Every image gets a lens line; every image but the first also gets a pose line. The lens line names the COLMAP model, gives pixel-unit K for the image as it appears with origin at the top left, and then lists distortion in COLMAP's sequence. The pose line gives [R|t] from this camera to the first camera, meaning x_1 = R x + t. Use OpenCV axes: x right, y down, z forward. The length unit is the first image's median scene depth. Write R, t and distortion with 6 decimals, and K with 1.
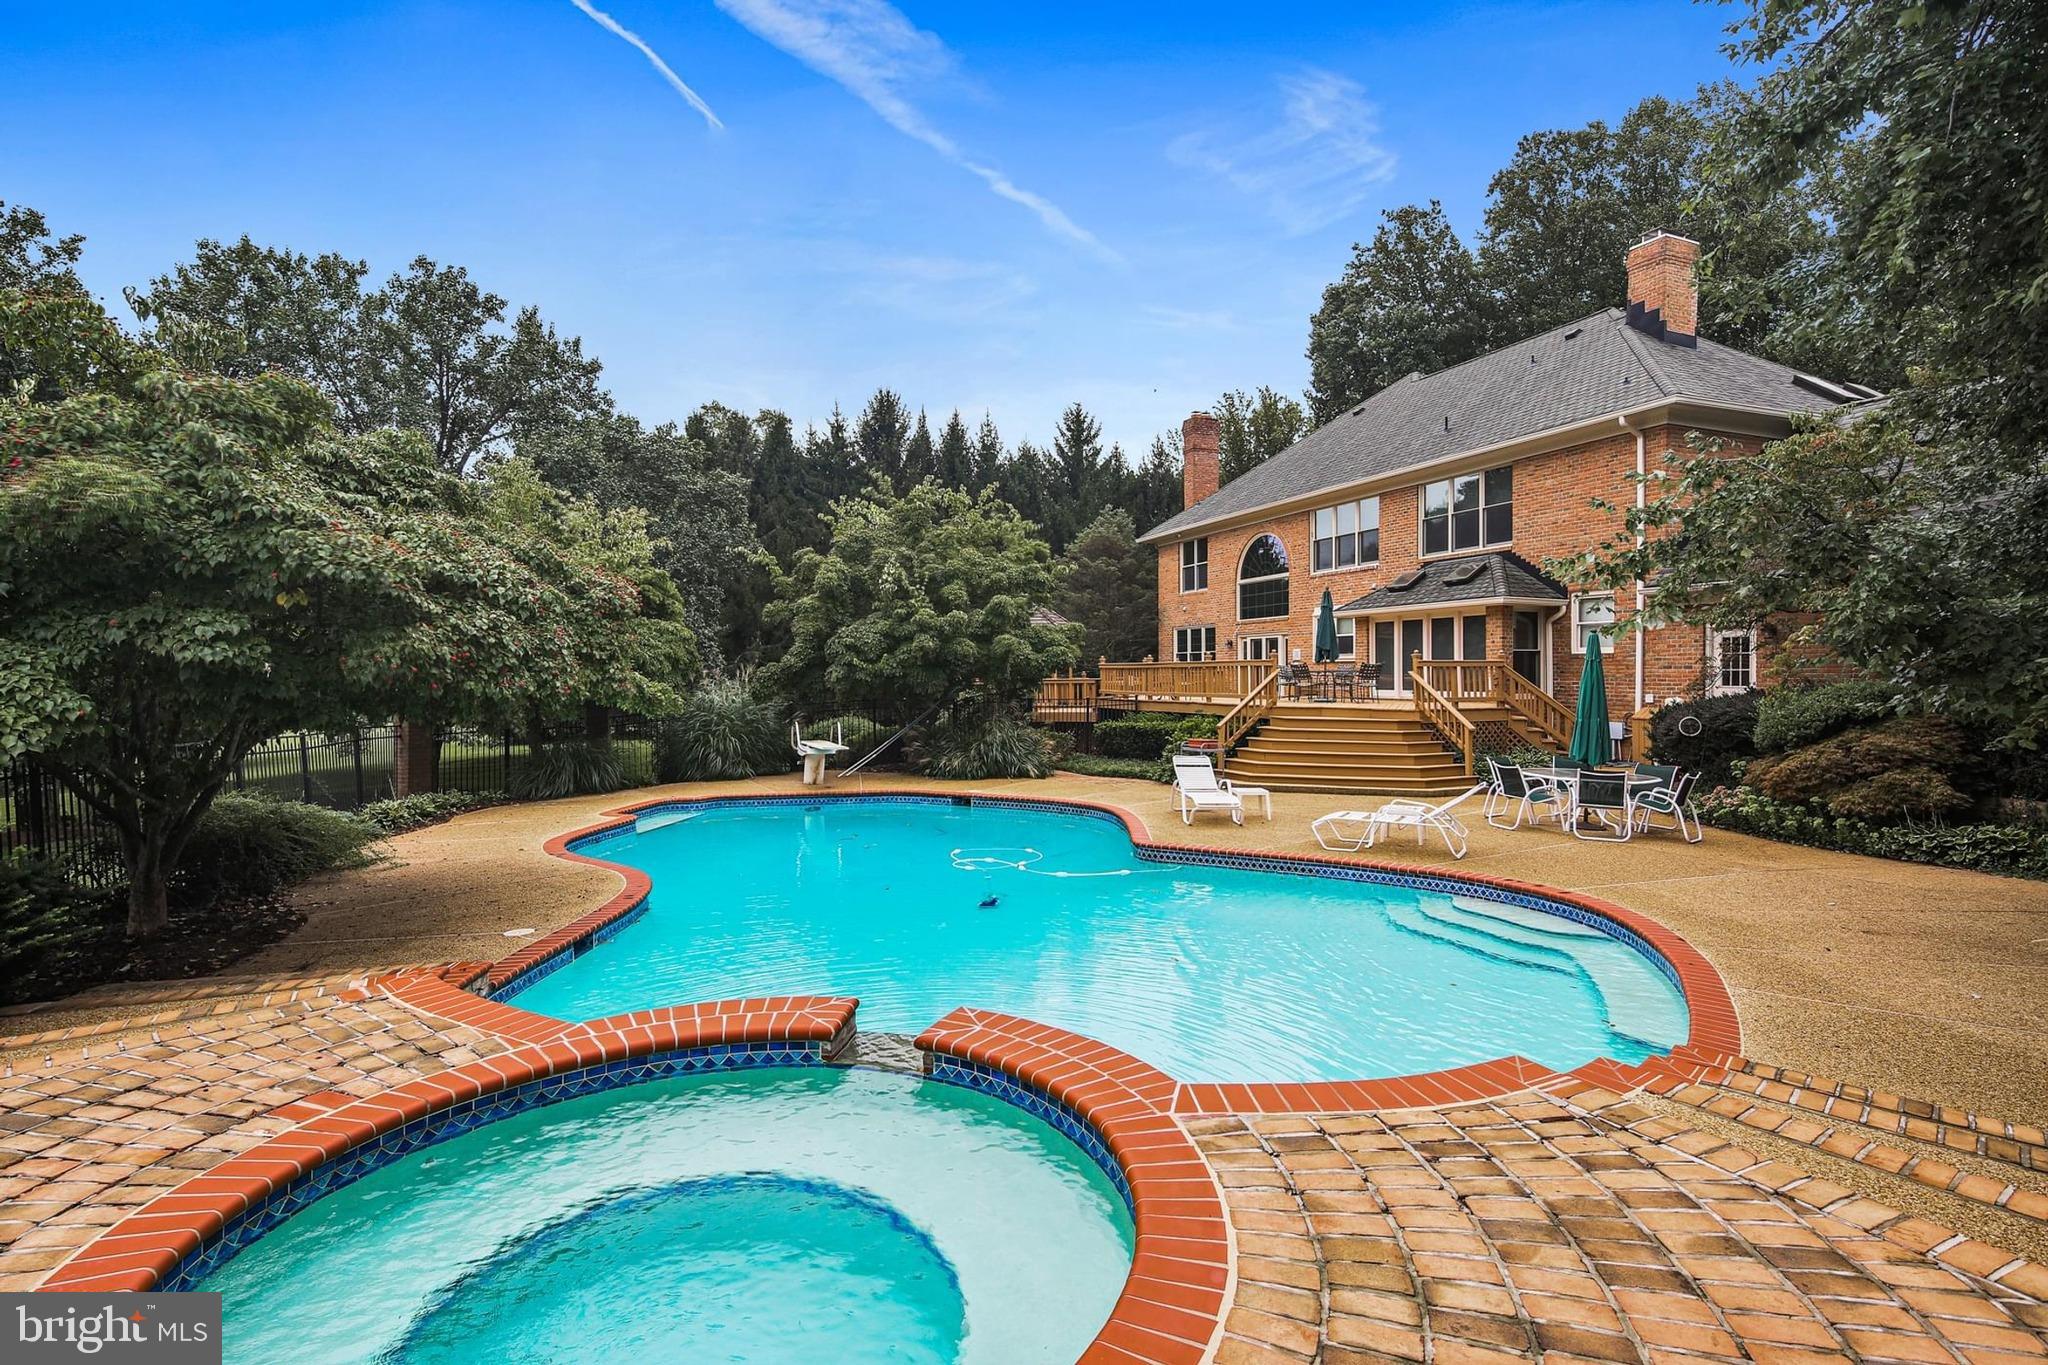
lens RADIAL K [[1012.6, 0, 1012.4], [0, 1012.6, 679.0], [0, 0, 1]] dist [-0.004474, -0.001961]
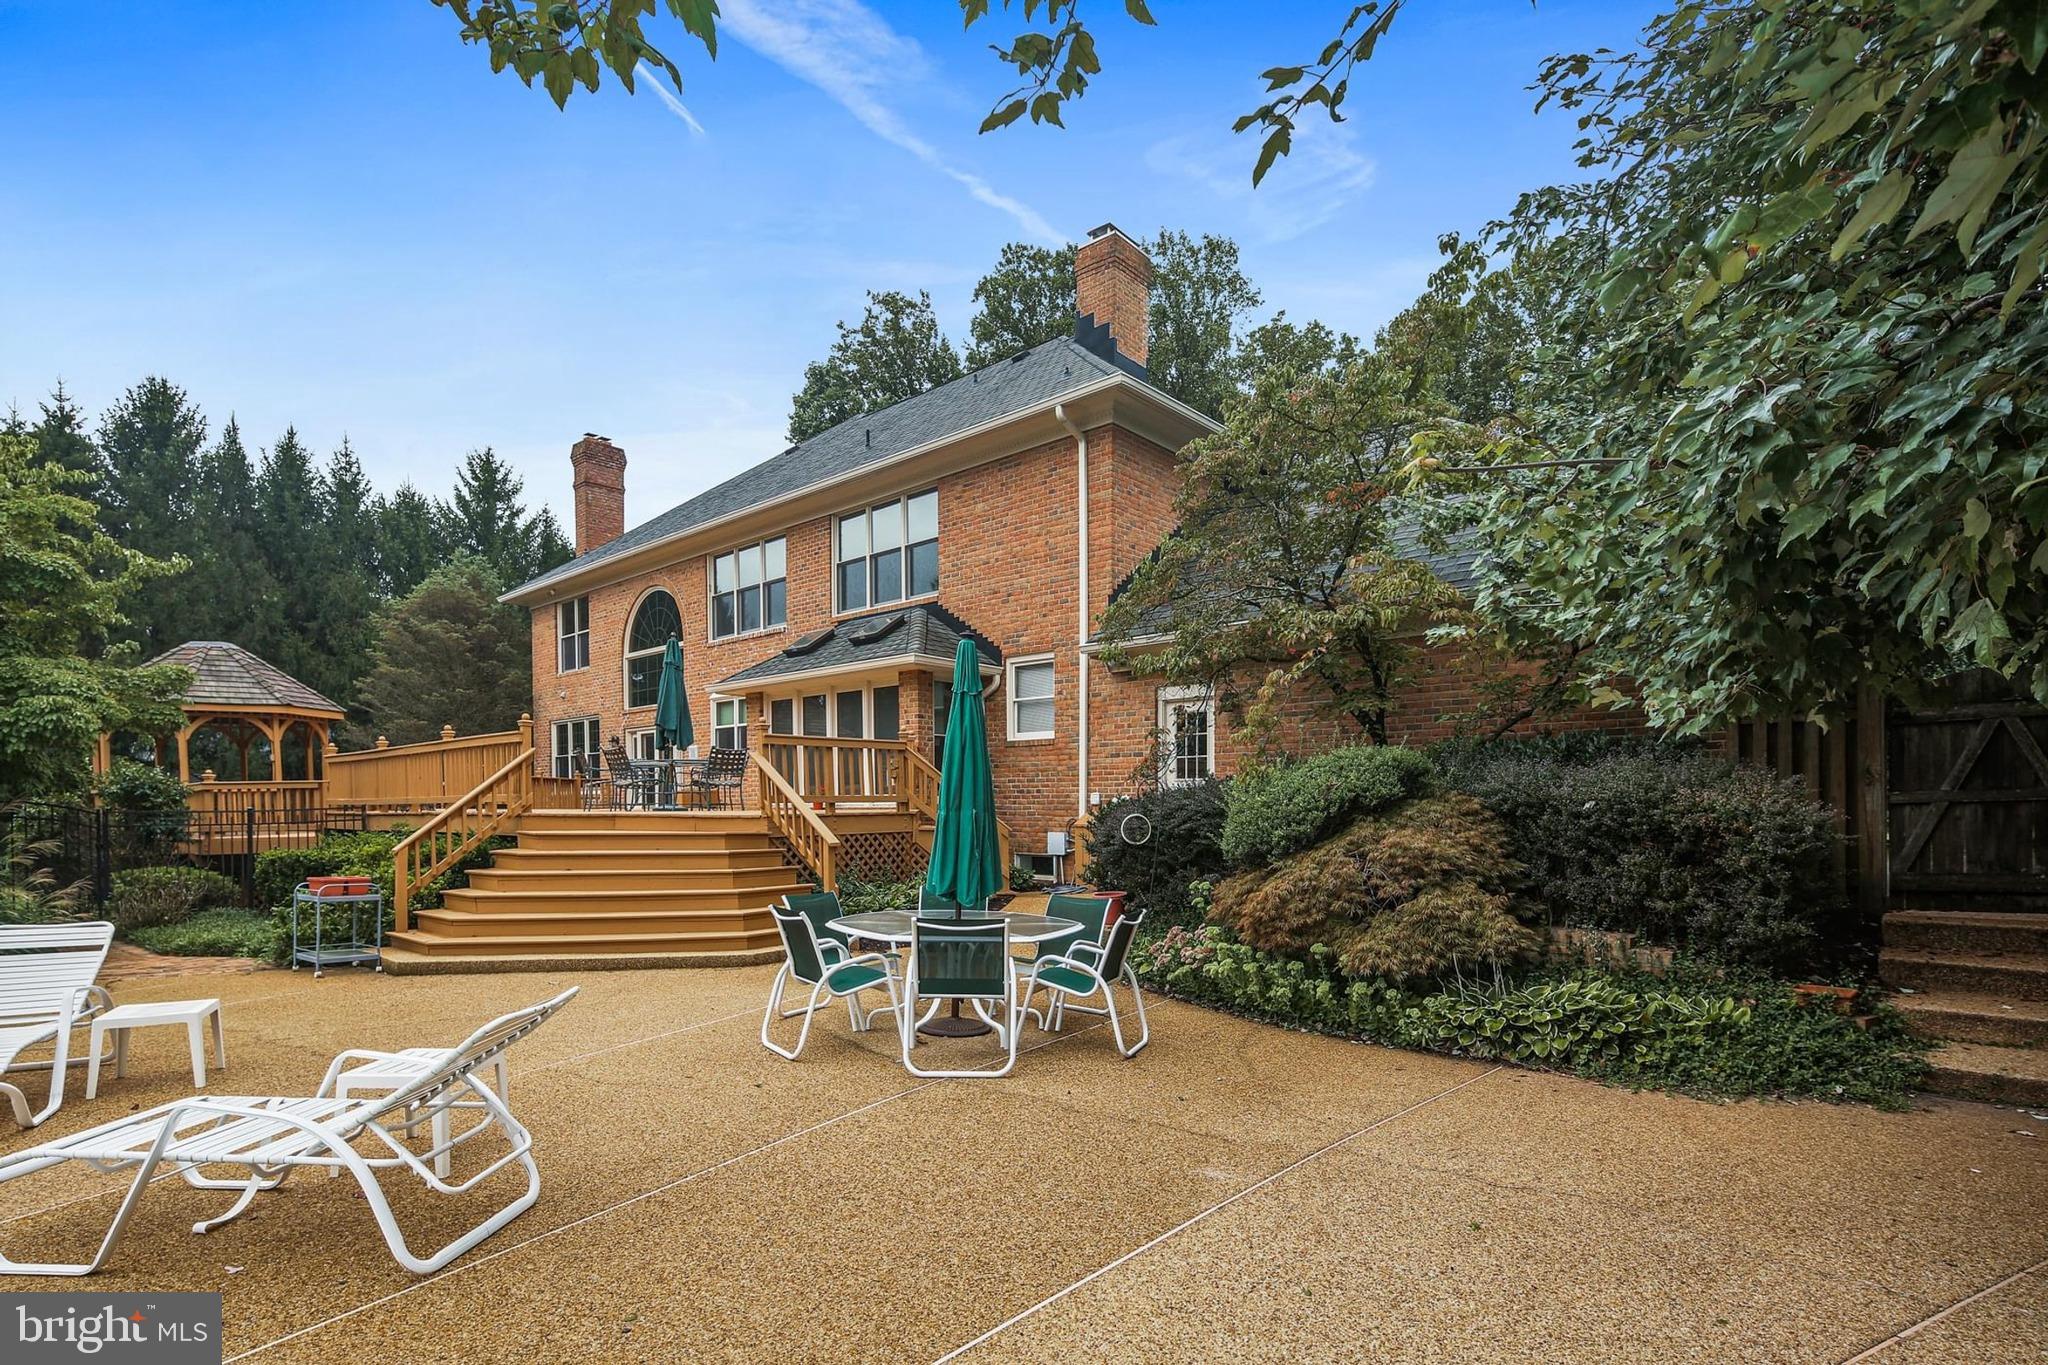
lens RADIAL K [[1012.6, 0, 1039.1], [0, 1012.6, 824.4], [0, 0, 1]] dist [-0.004474, -0.001961]
pose [[0.887445, -0.013684, 0.460711, 0.216737], [0.006585, 0.999834, 0.017011, 0.021764], [-0.460867, -0.012063, 0.887387, 0.310025]]
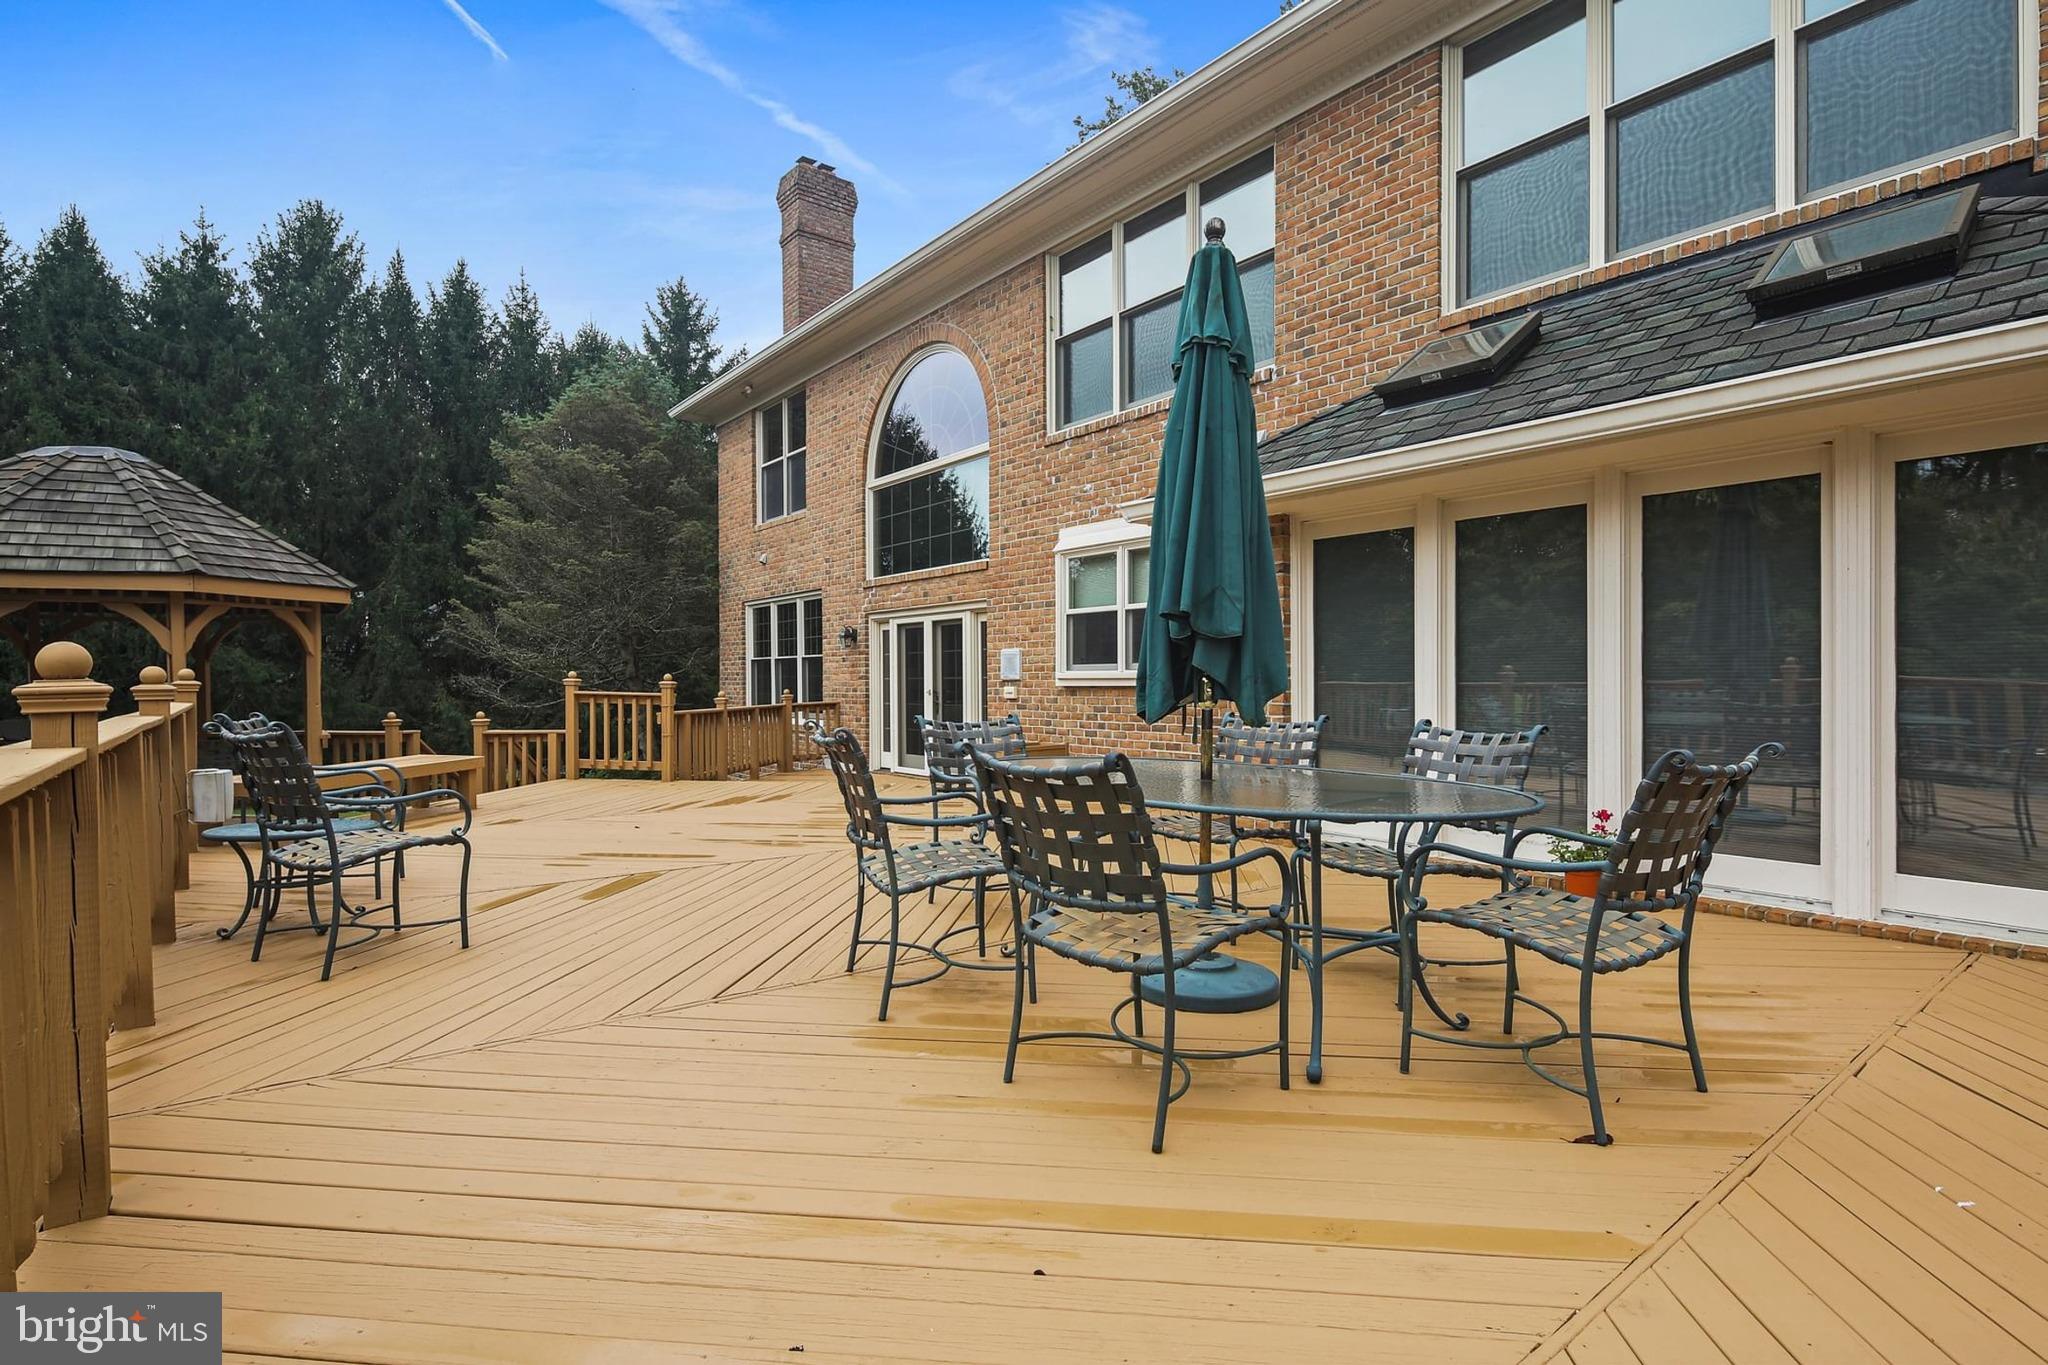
lens RADIAL K [[1012.6, 0, 1024.7], [0, 1012.6, 689.2], [0, 0, 1]] dist [-0.004474, -0.001961]
pose [[0.956876, -0.005842, 0.290438, 0.236998], [0.004699, 0.999978, 0.004632, -0.021302], [-0.290459, -0.003067, 0.956883, 0.854559]]
